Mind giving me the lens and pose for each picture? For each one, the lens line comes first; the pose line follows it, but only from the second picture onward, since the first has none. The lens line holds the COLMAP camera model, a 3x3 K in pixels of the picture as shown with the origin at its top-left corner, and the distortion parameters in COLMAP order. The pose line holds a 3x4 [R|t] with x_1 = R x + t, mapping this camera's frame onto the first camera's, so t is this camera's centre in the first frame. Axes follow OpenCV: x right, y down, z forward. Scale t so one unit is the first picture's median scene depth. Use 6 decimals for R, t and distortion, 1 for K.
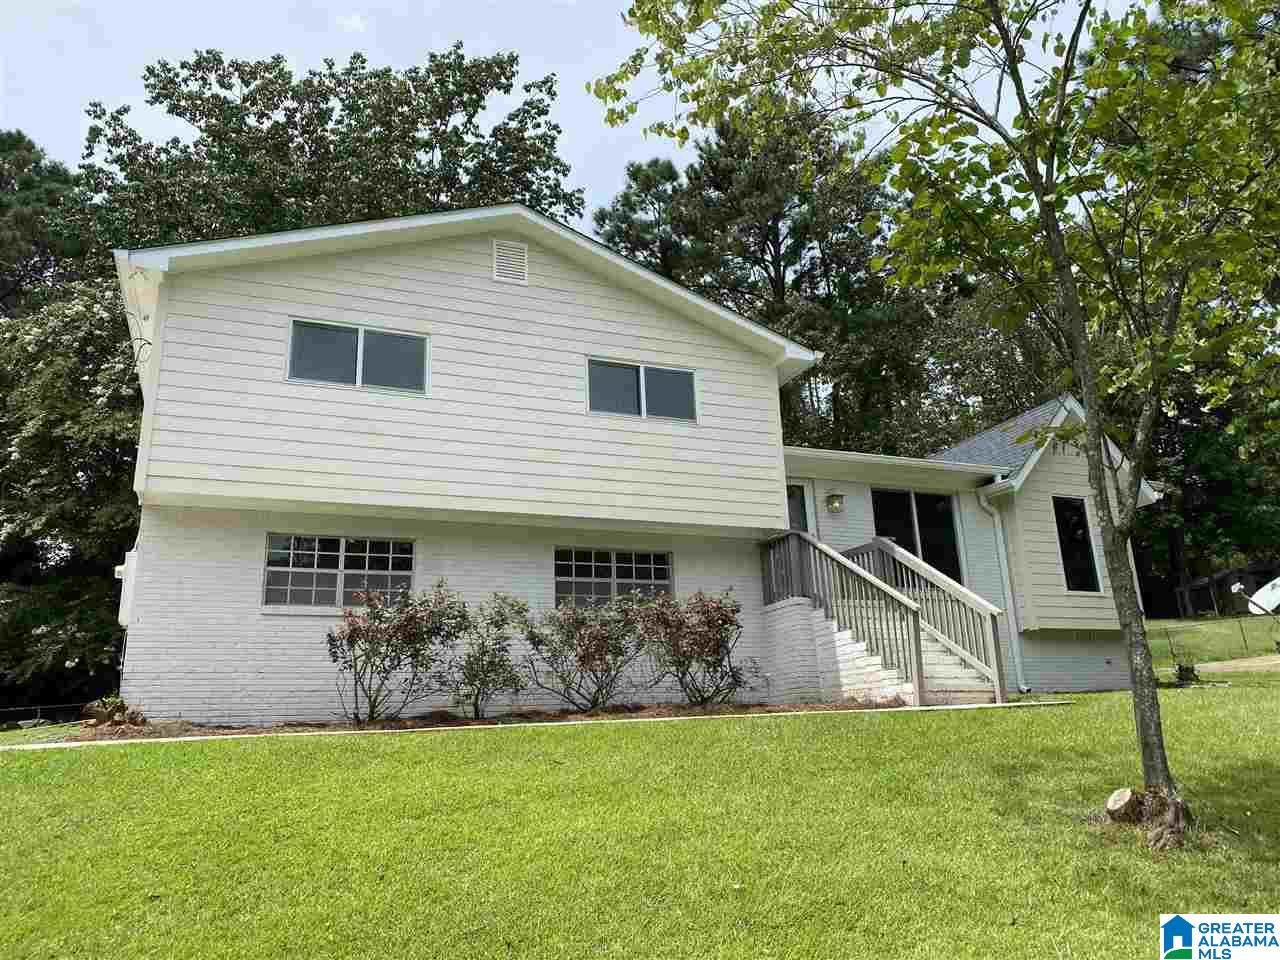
lens RADIAL K [[1051.3, 0, 640.0], [0, 1051.3, 480.0], [0, 0, 1]] dist [0.069591, -0.002765]
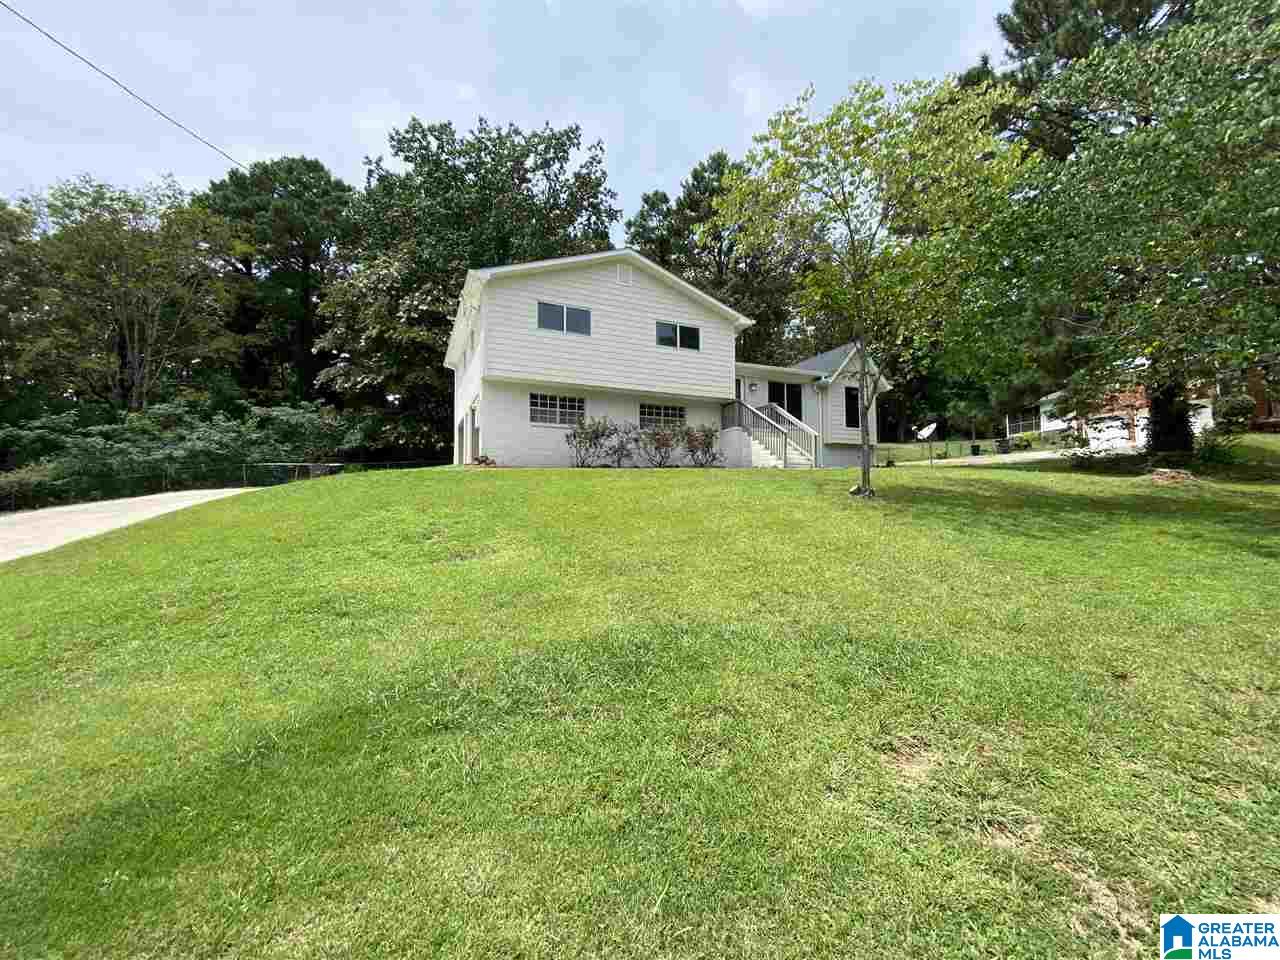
lens RADIAL K [[522.0, 0, 634.5], [0, 522.0, 480.9], [0, 0, 1]] dist [0.020913, -0.019949]
pose [[0.999360, 0.035615, 0.003416, -0.084146], [-0.035497, 0.975008, 0.219314, -0.022407], [0.004481, -0.219294, 0.975648, -0.204239]]
